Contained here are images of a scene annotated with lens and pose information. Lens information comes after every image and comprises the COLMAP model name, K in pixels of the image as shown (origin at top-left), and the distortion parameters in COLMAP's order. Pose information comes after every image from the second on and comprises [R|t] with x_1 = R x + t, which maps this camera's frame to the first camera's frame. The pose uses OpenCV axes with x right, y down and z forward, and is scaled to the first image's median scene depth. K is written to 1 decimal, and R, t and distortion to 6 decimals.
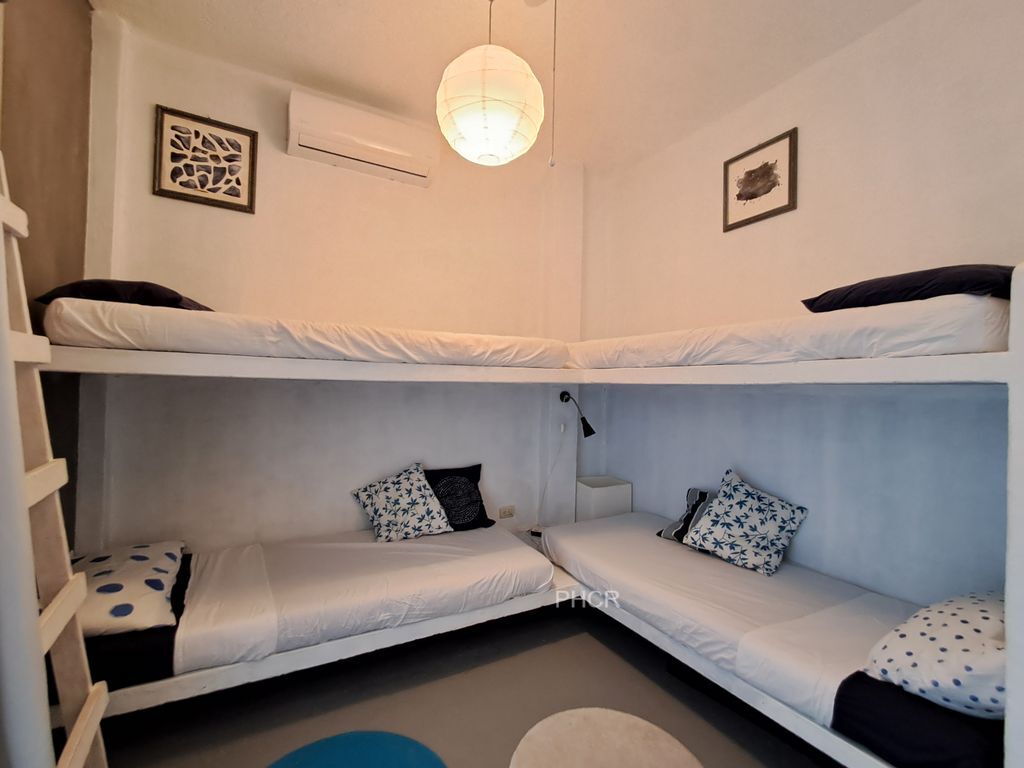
lens RADIAL K [[460.2, 0, 515.1], [0, 460.2, 386.6], [0, 0, 1]] dist [-0.004686, 0.000789]
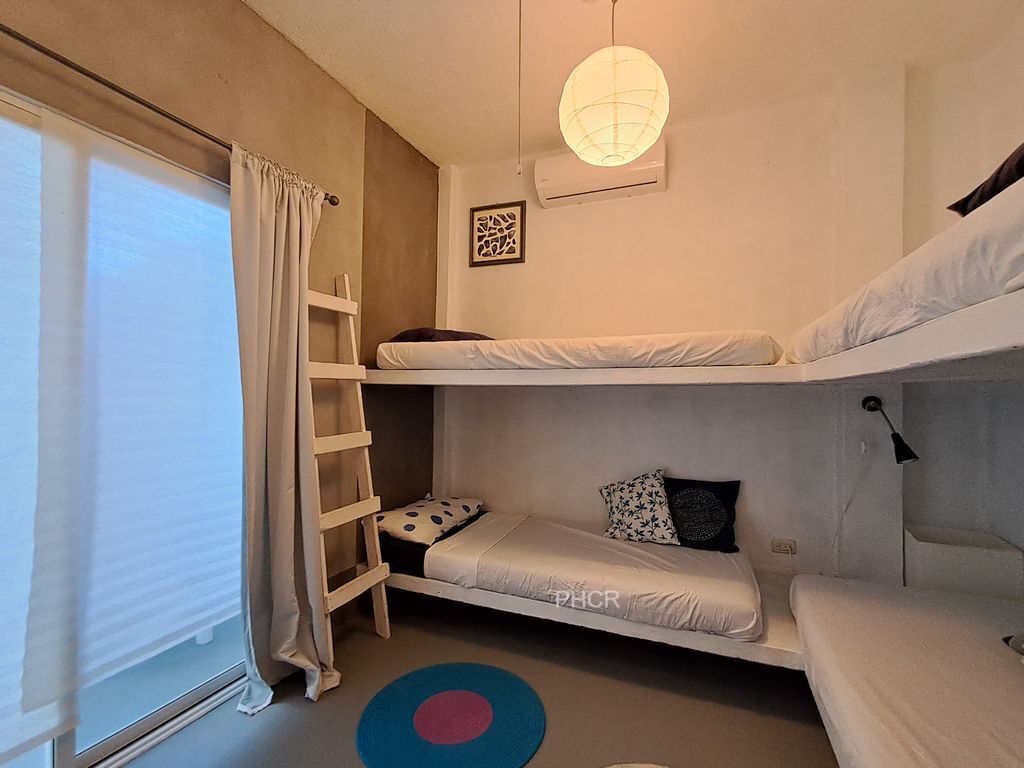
lens RADIAL K [[460.2, 0, 515.1], [0, 460.2, 386.6], [0, 0, 1]] dist [-0.004686, 0.000789]
pose [[0.616886, -0.026833, -0.786595, 0.461251], [0.004421, 0.999521, -0.030629, 0.021234], [0.787040, 0.015417, 0.616709, 0.176979]]
